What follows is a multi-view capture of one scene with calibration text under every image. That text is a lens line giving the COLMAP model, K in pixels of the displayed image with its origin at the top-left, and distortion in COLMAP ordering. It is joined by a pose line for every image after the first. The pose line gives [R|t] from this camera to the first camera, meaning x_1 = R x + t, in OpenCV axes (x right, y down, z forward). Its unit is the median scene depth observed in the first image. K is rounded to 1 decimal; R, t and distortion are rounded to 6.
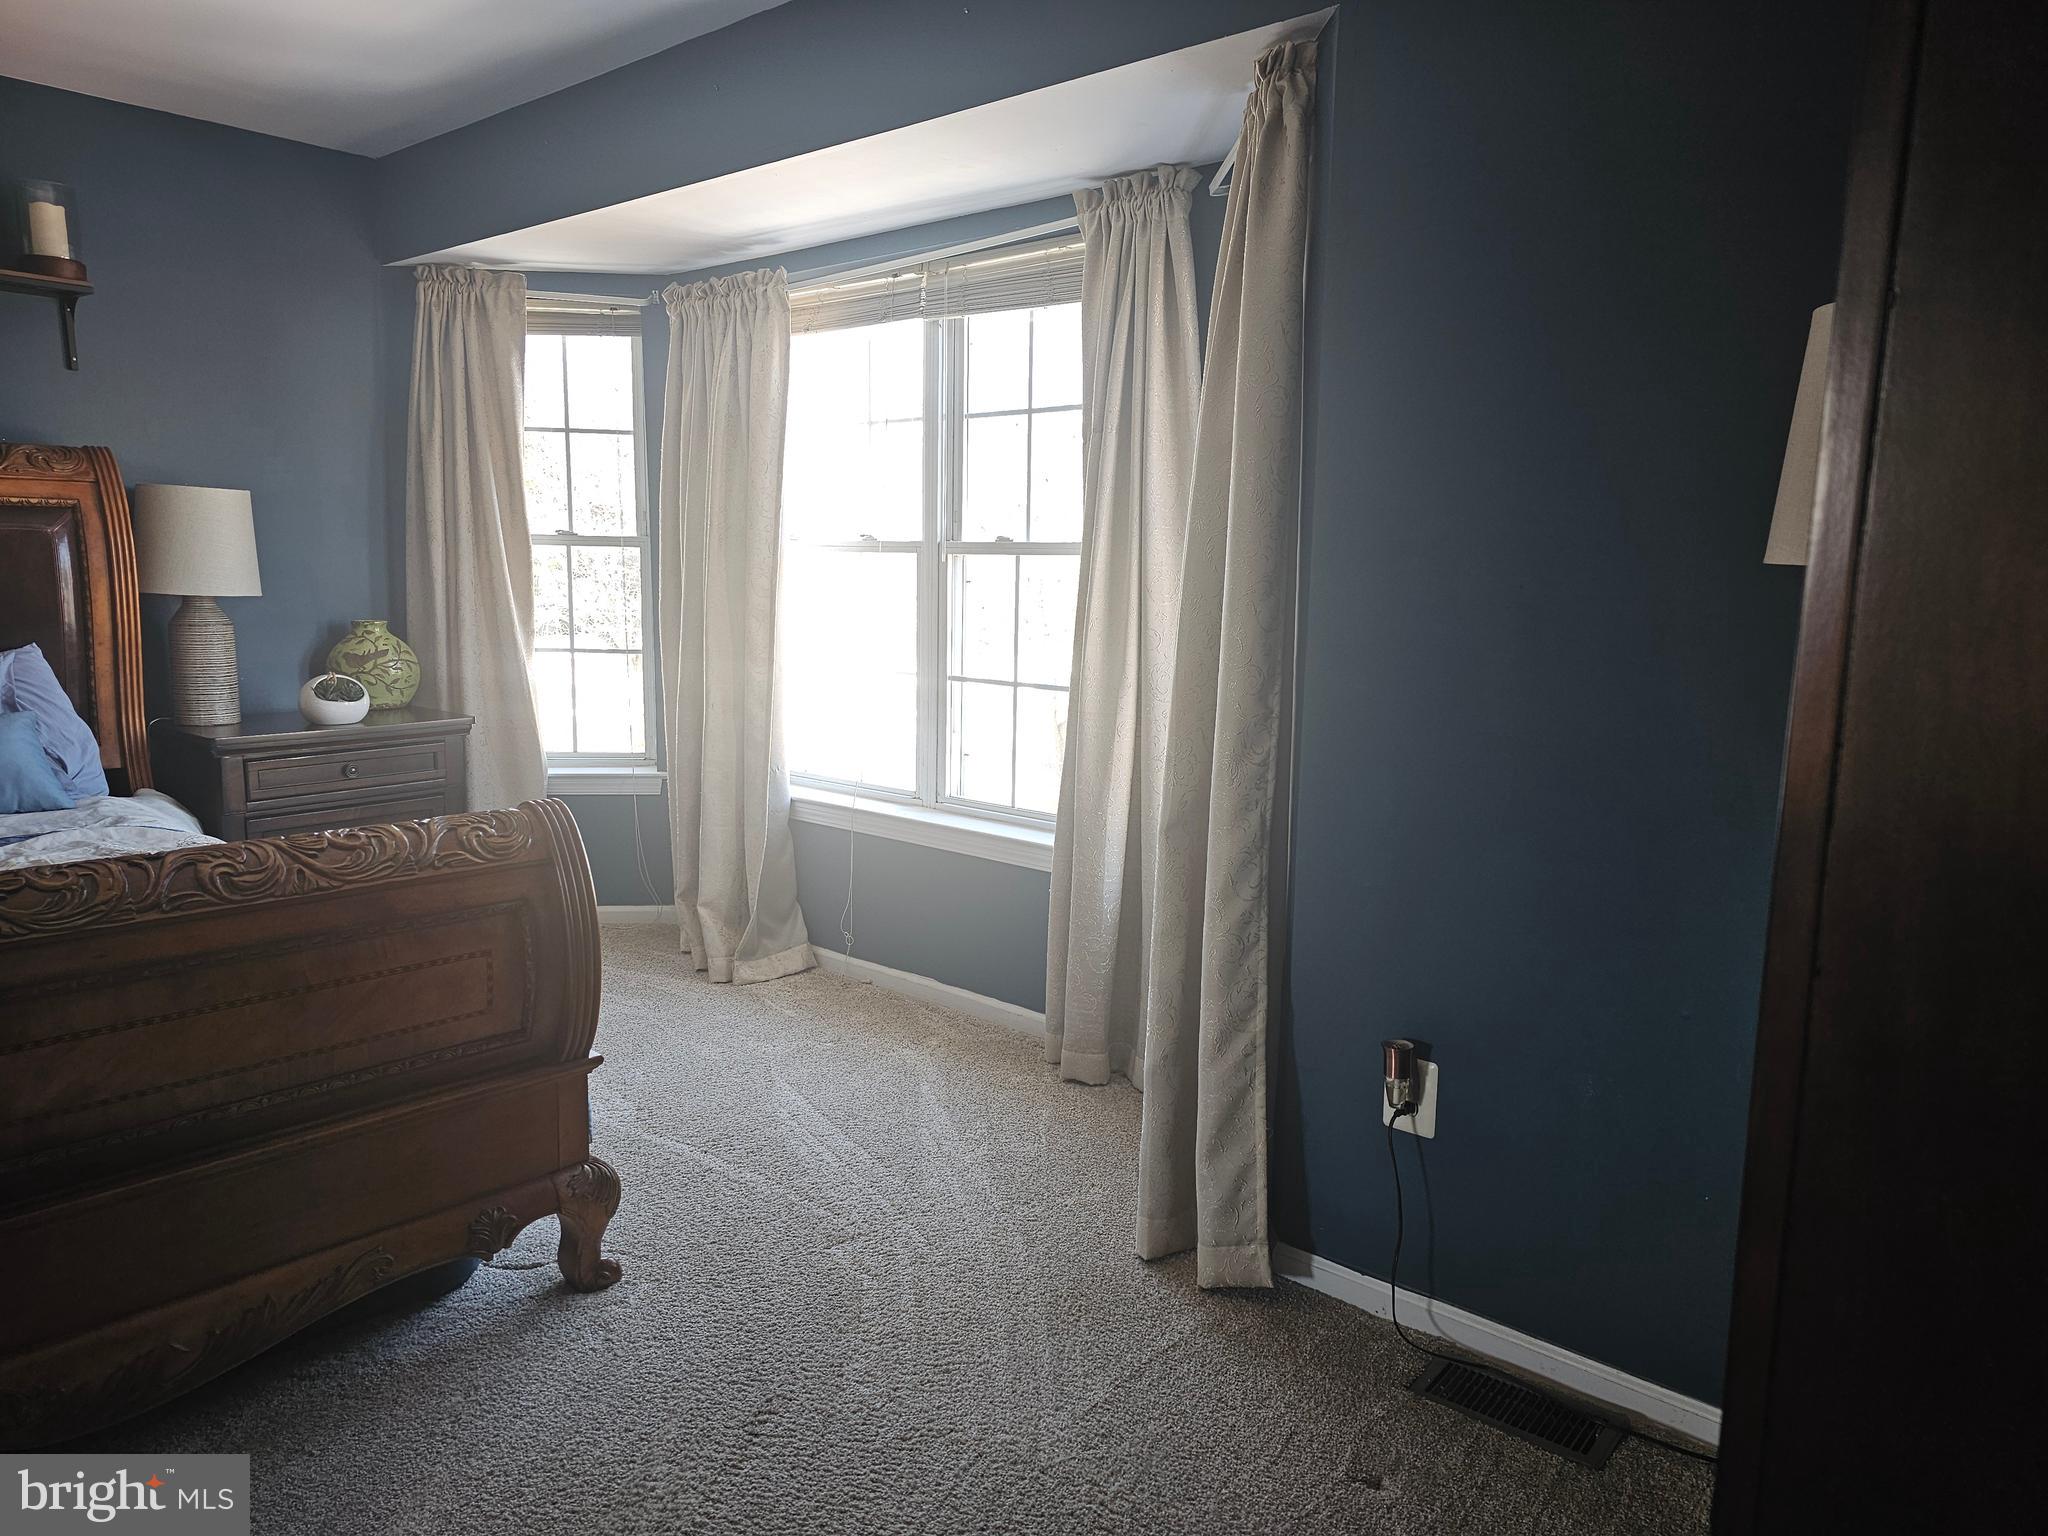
lens RADIAL K [[1361.9, 0, 1020.8], [0, 1361.9, 759.8], [0, 0, 1]] dist [0.054108, -0.040490]
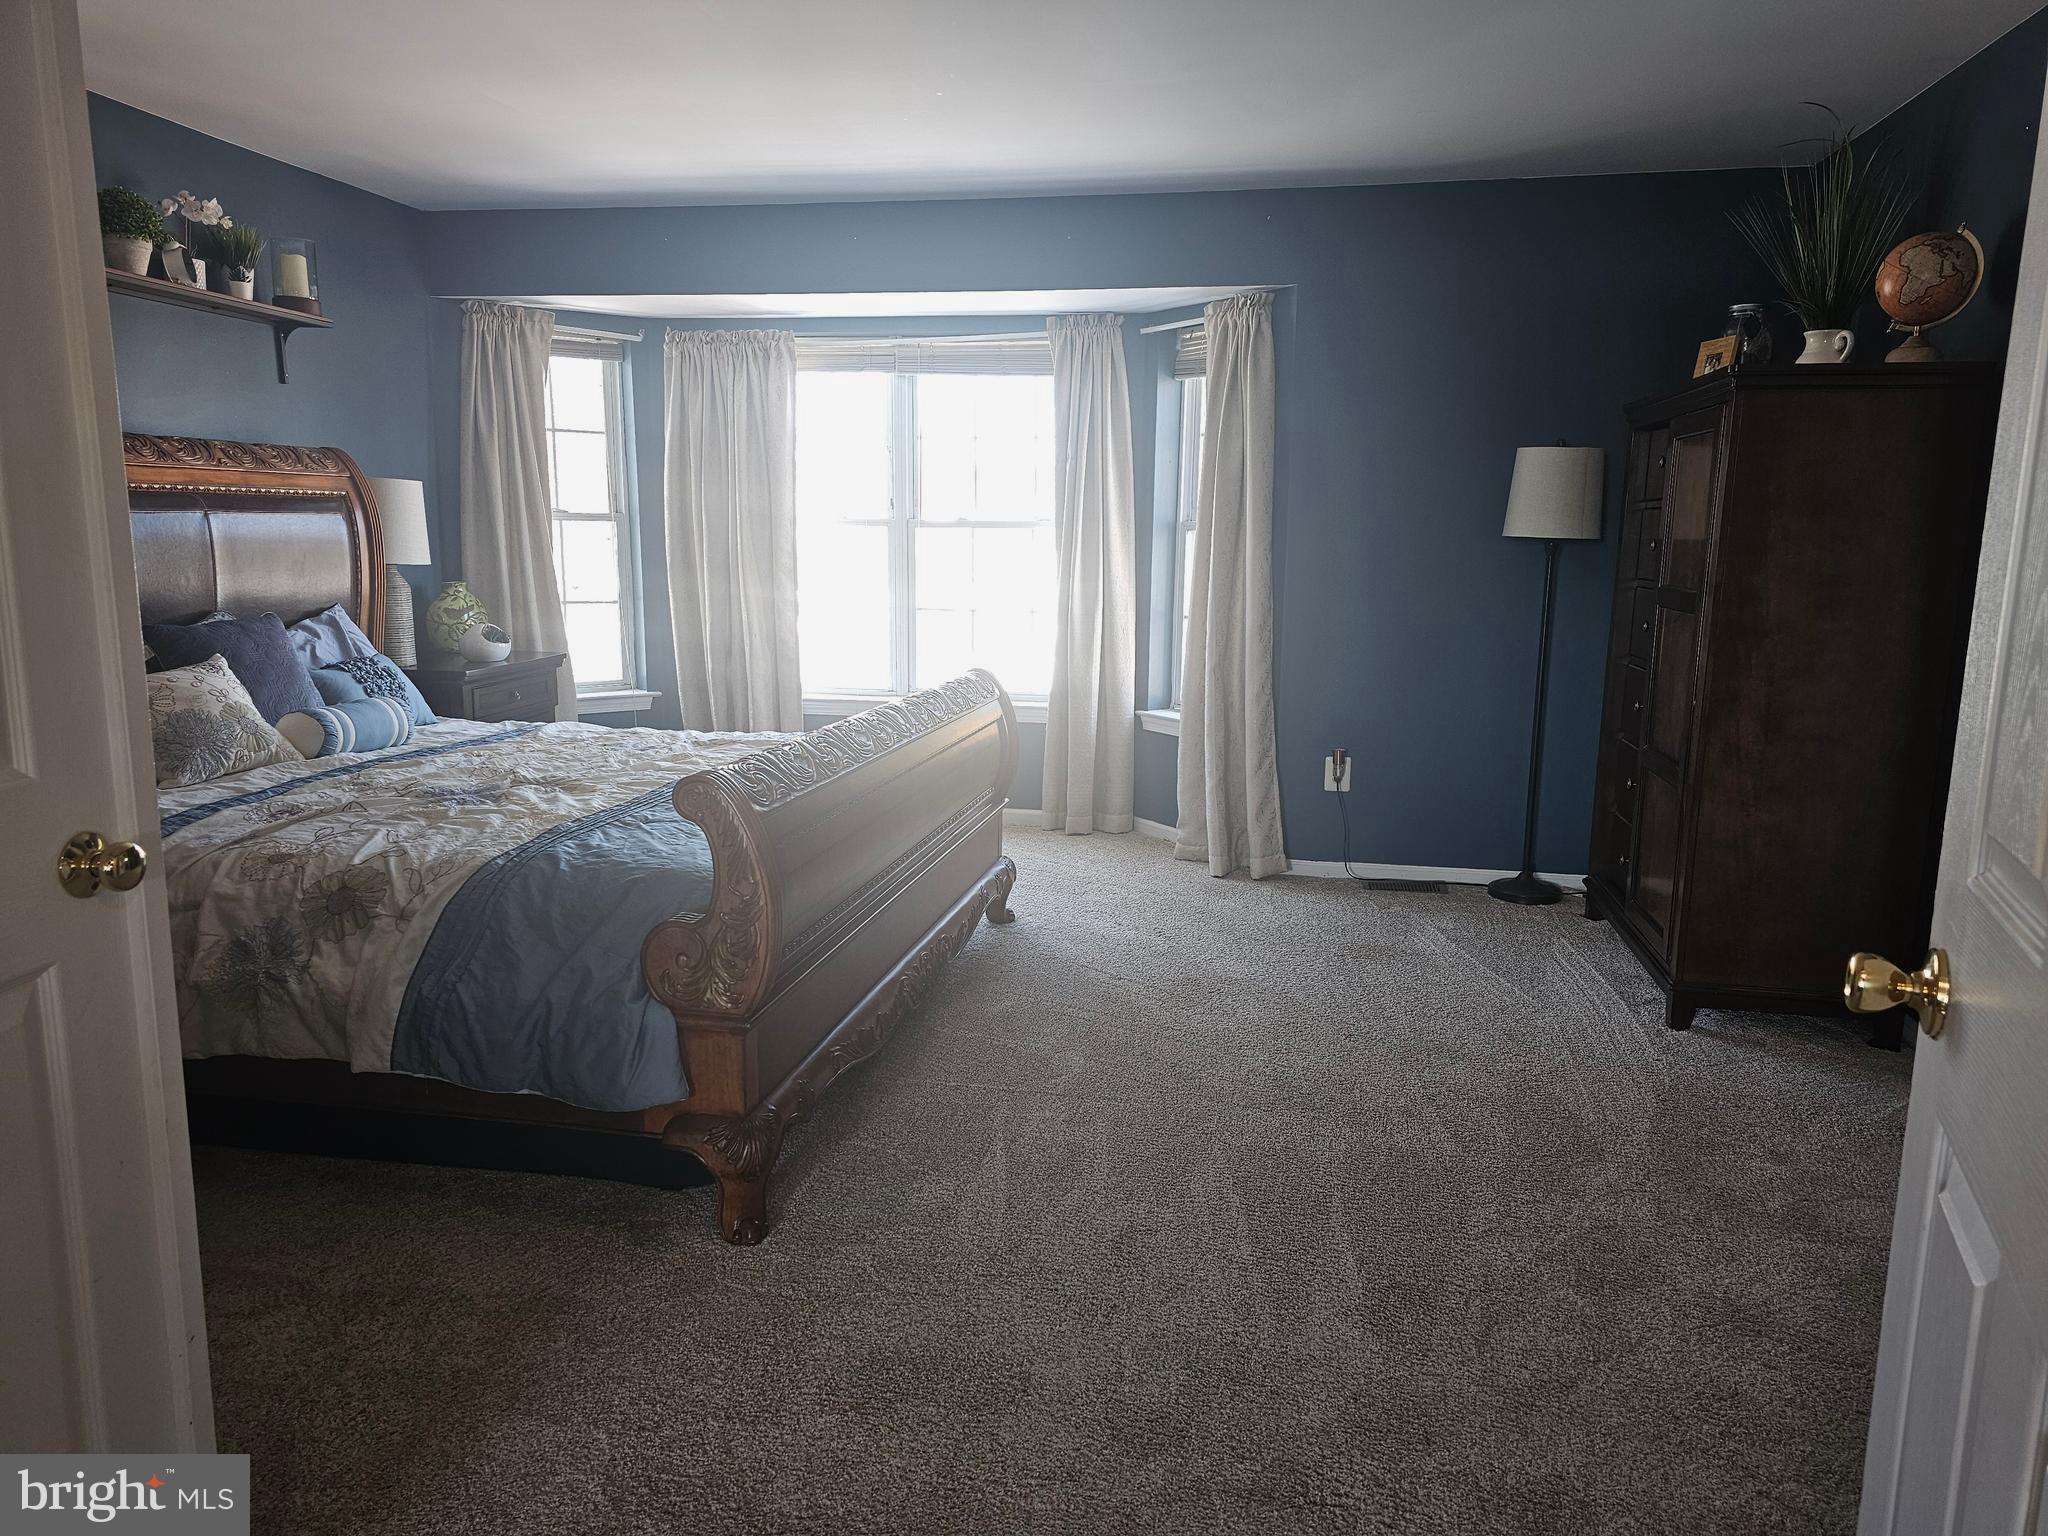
lens RADIAL K [[1361.9, 0, 1025.2], [0, 1361.9, 777.3], [0, 0, 1]] dist [0.054108, -0.040490]
pose [[0.870139, -0.094158, 0.483727, -0.699115], [0.071925, 0.995331, 0.064362, 0.037270], [-0.487529, -0.021212, 0.872849, -0.397254]]
